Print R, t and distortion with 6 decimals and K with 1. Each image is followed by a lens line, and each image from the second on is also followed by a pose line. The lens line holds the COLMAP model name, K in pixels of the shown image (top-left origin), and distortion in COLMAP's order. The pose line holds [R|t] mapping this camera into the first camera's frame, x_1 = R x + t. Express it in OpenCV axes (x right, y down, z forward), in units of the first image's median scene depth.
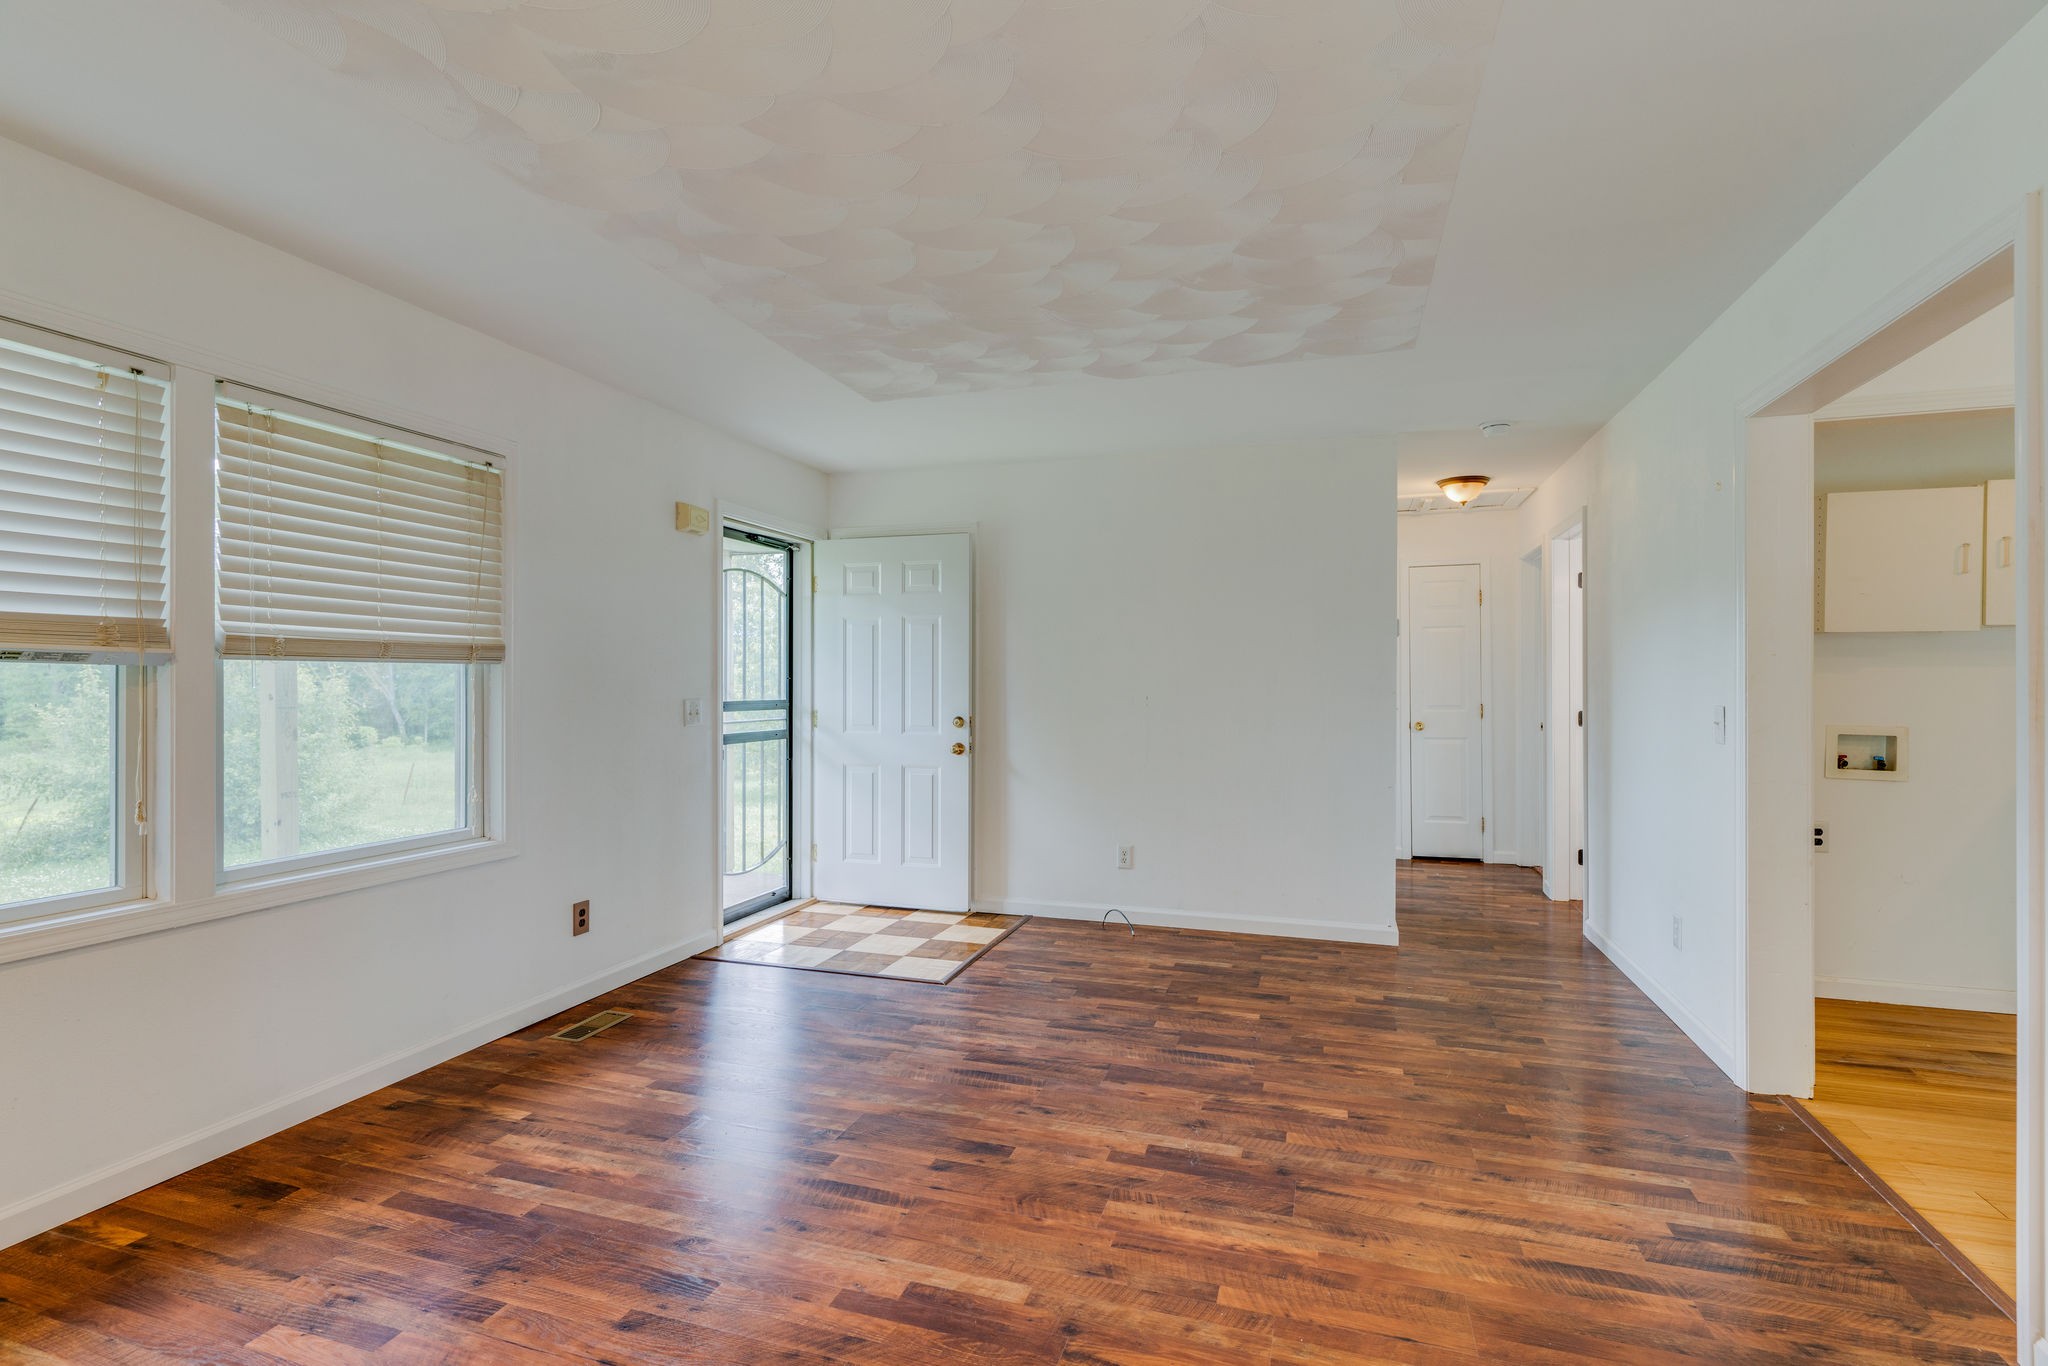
lens RADIAL K [[983.6, 0, 1006.0], [0, 983.6, 681.0], [0, 0, 1]] dist [-0.000902, 0.000056]
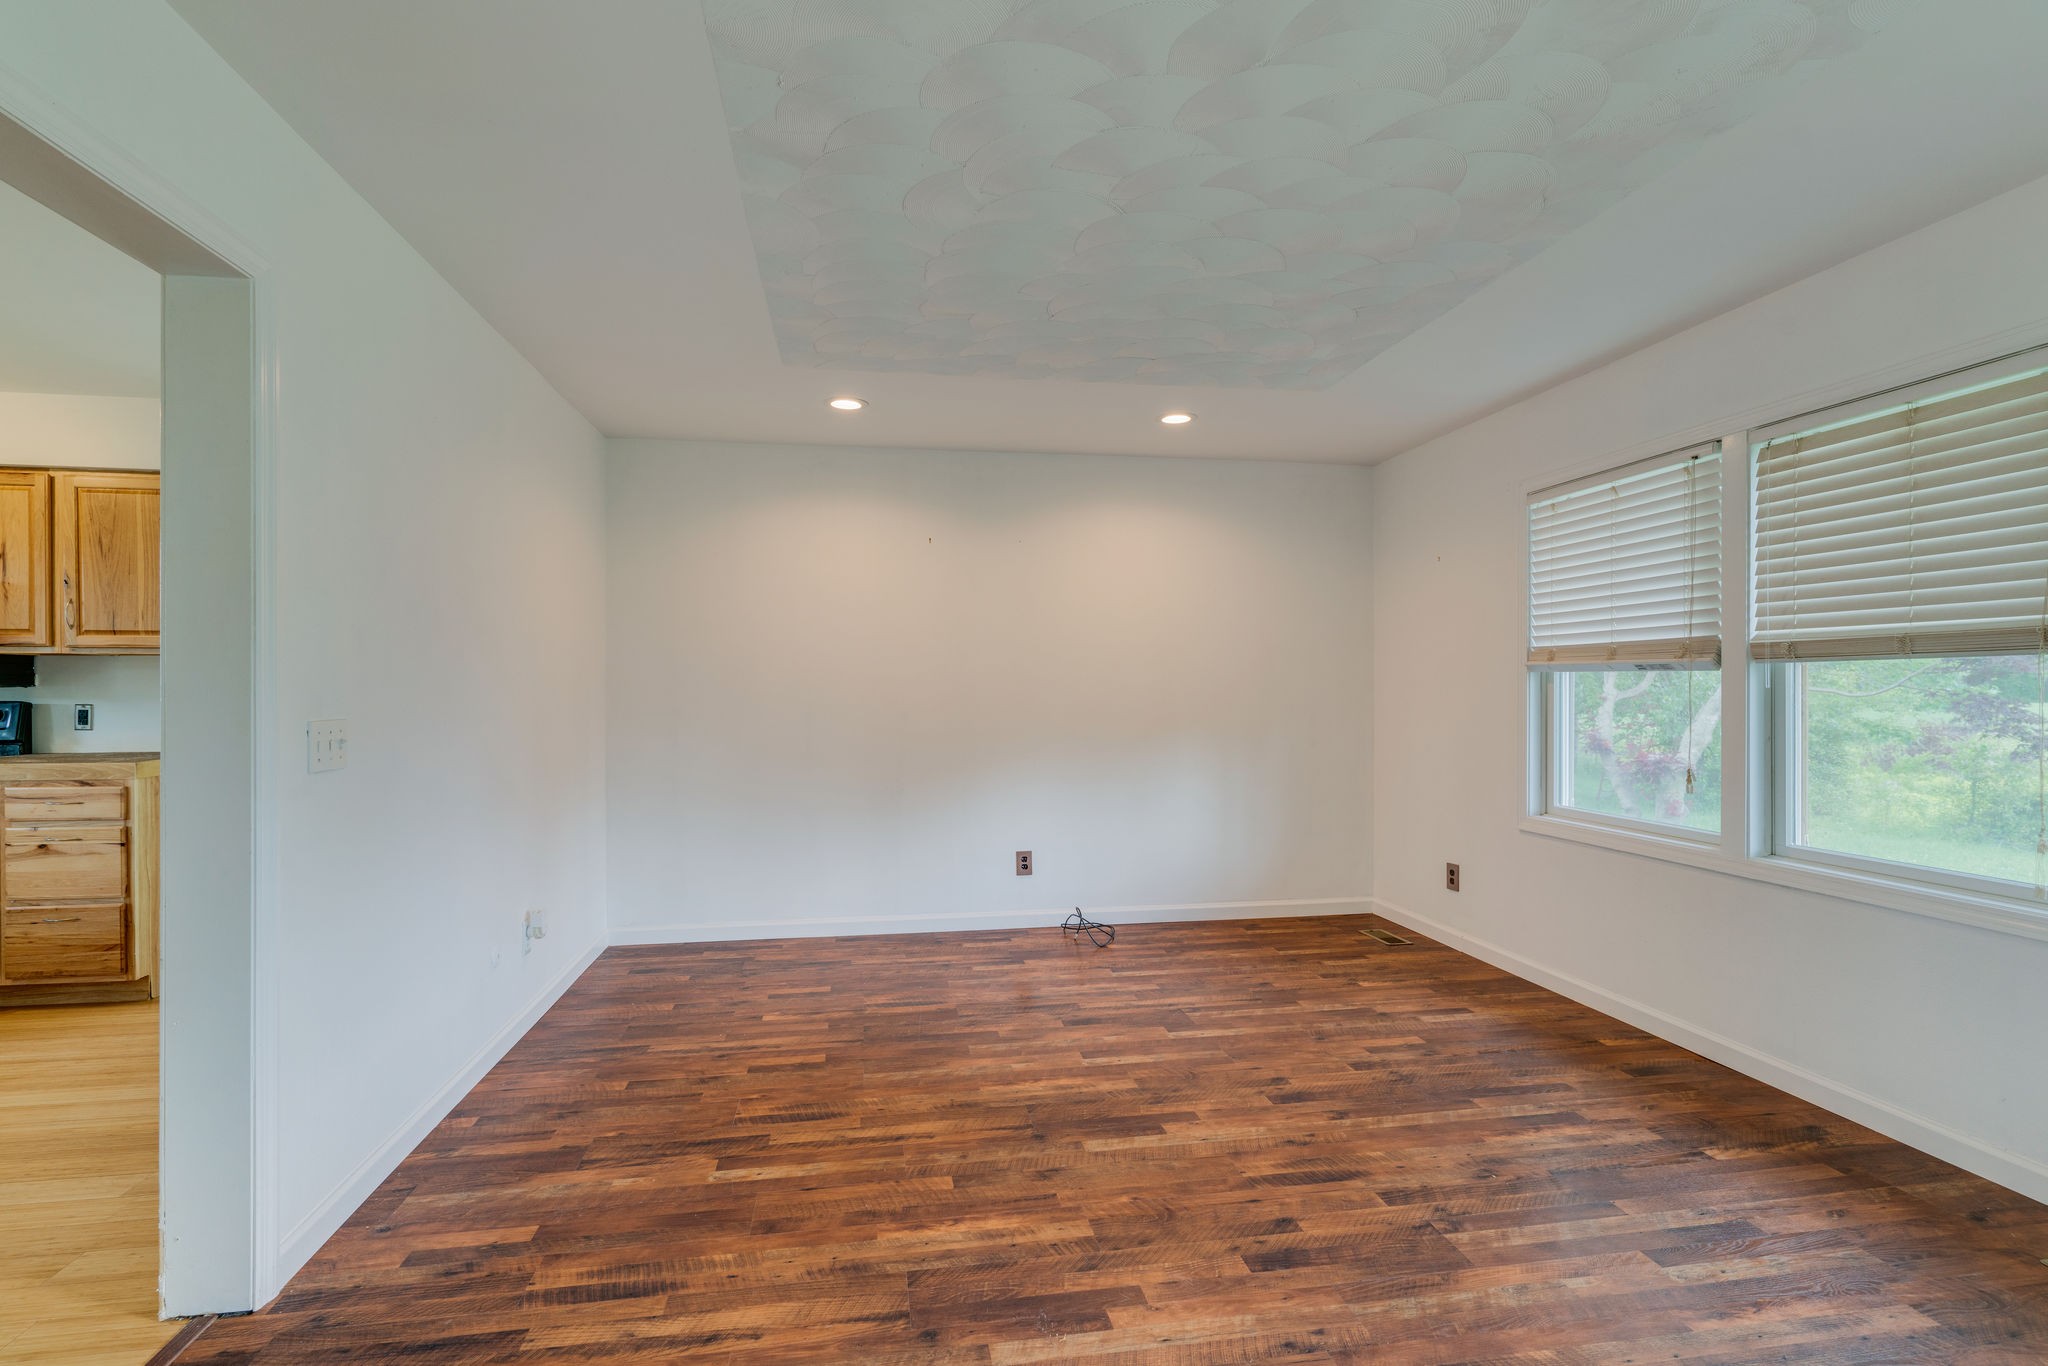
lens RADIAL K [[970.2, 0, 1023.0], [0, 970.2, 689.5], [0, 0, 1]] dist [0.002781, -0.000248]
pose [[-0.881652, 0.003235, -0.471889, 0.530967], [0.004625, 0.999988, -0.001785, 0.007311], [0.471877, -0.003756, -0.881656, 1.582540]]
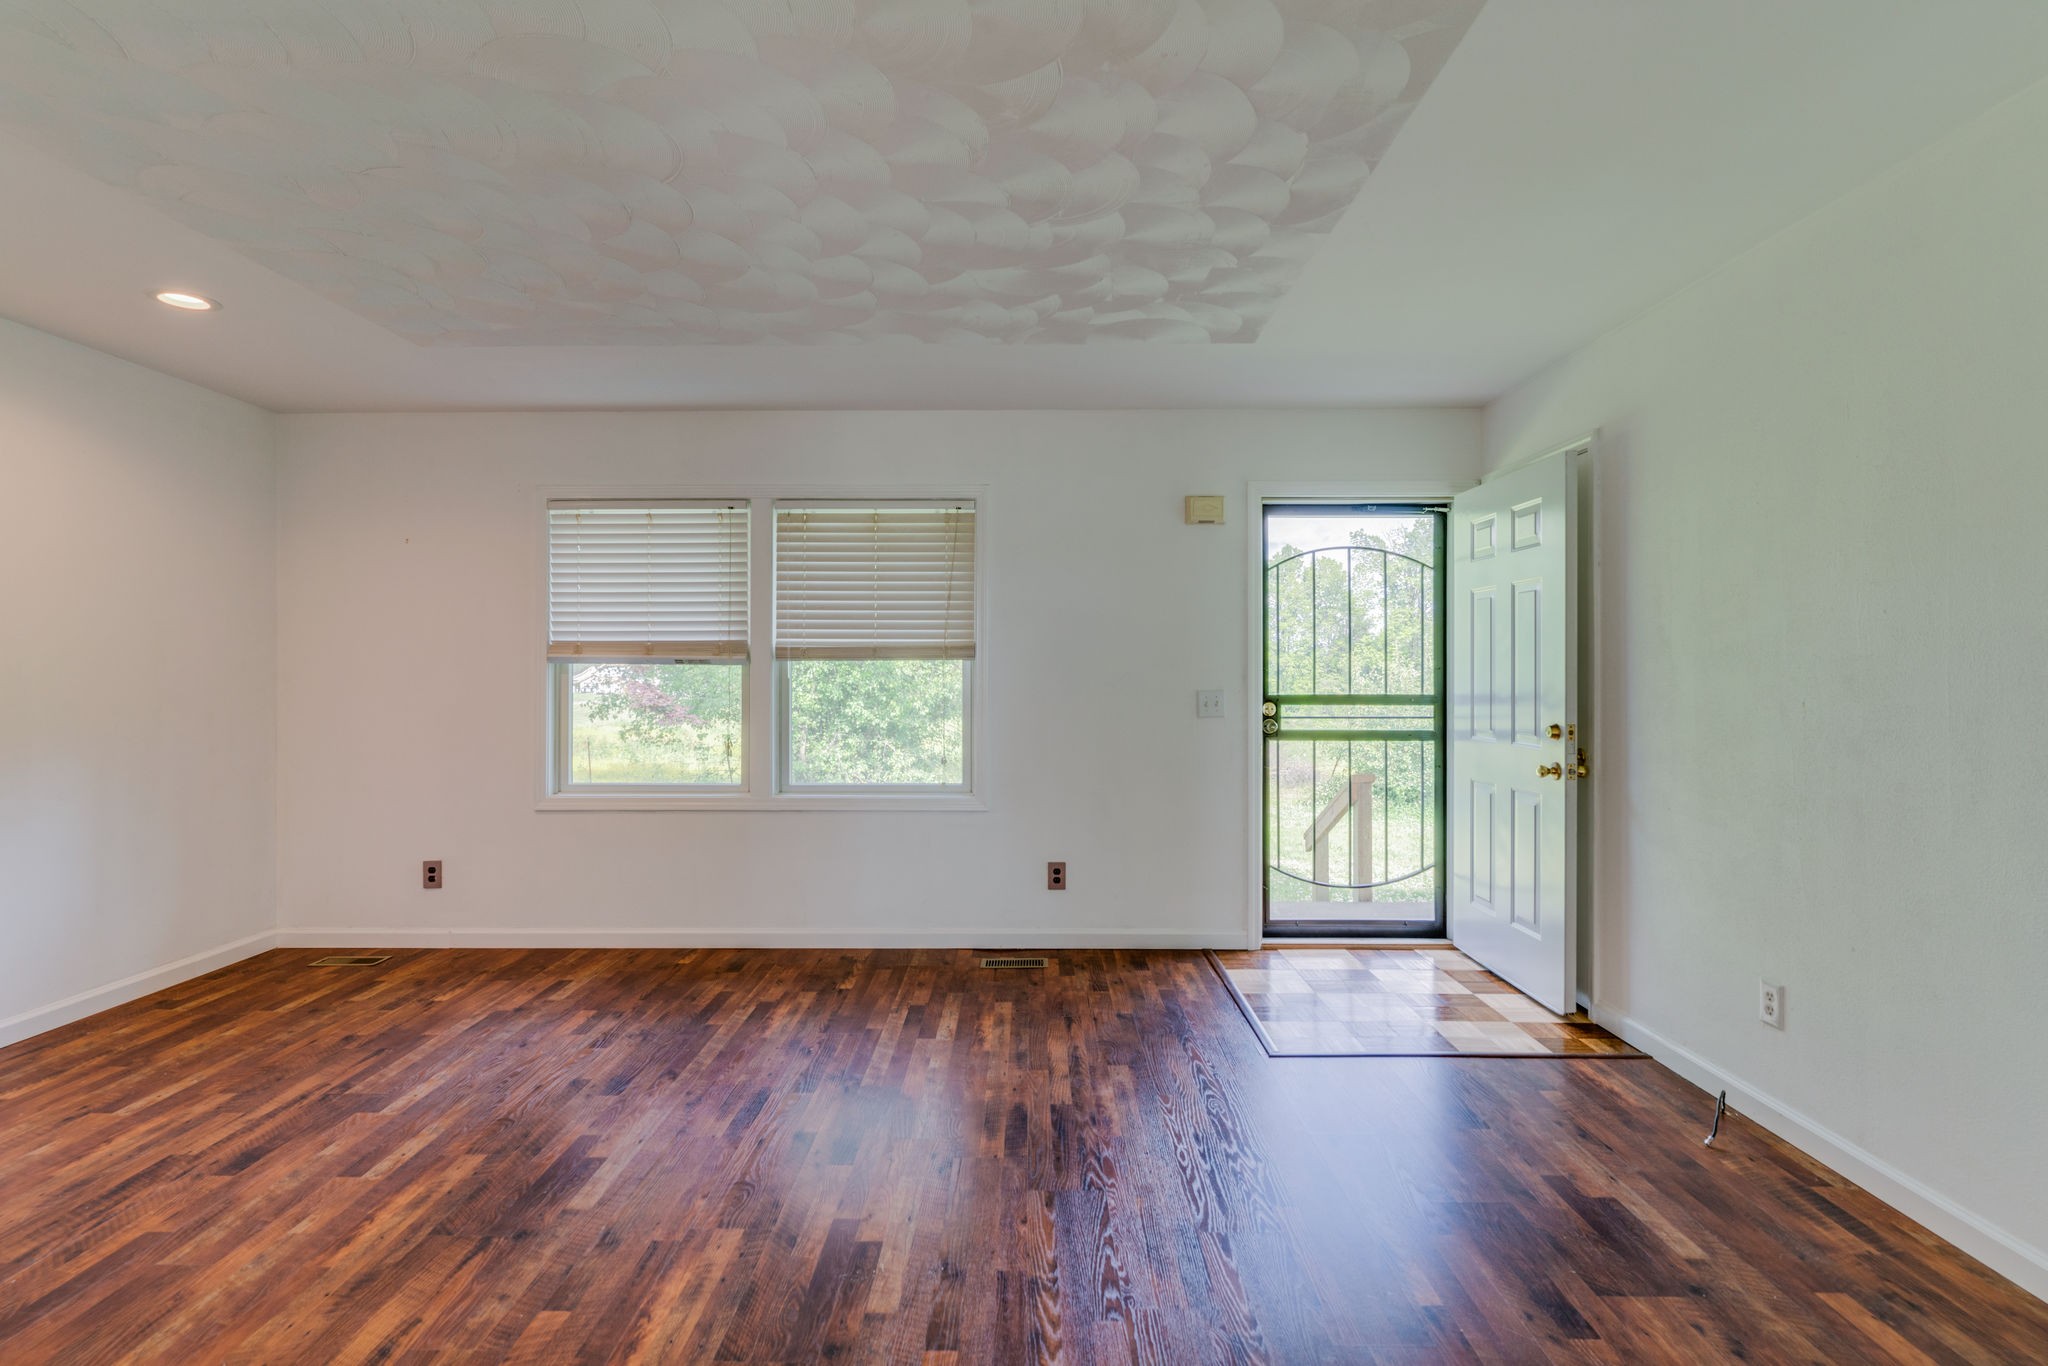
lens RADIAL K [[983.6, 0, 1006.0], [0, 983.6, 681.0], [0, 0, 1]] dist [-0.000902, 0.000056]
pose [[0.297751, 0.008173, -0.954609, 0.947213], [0.004186, 0.999943, 0.009867, -0.003125], [0.954635, -0.006934, 0.297699, 0.851773]]
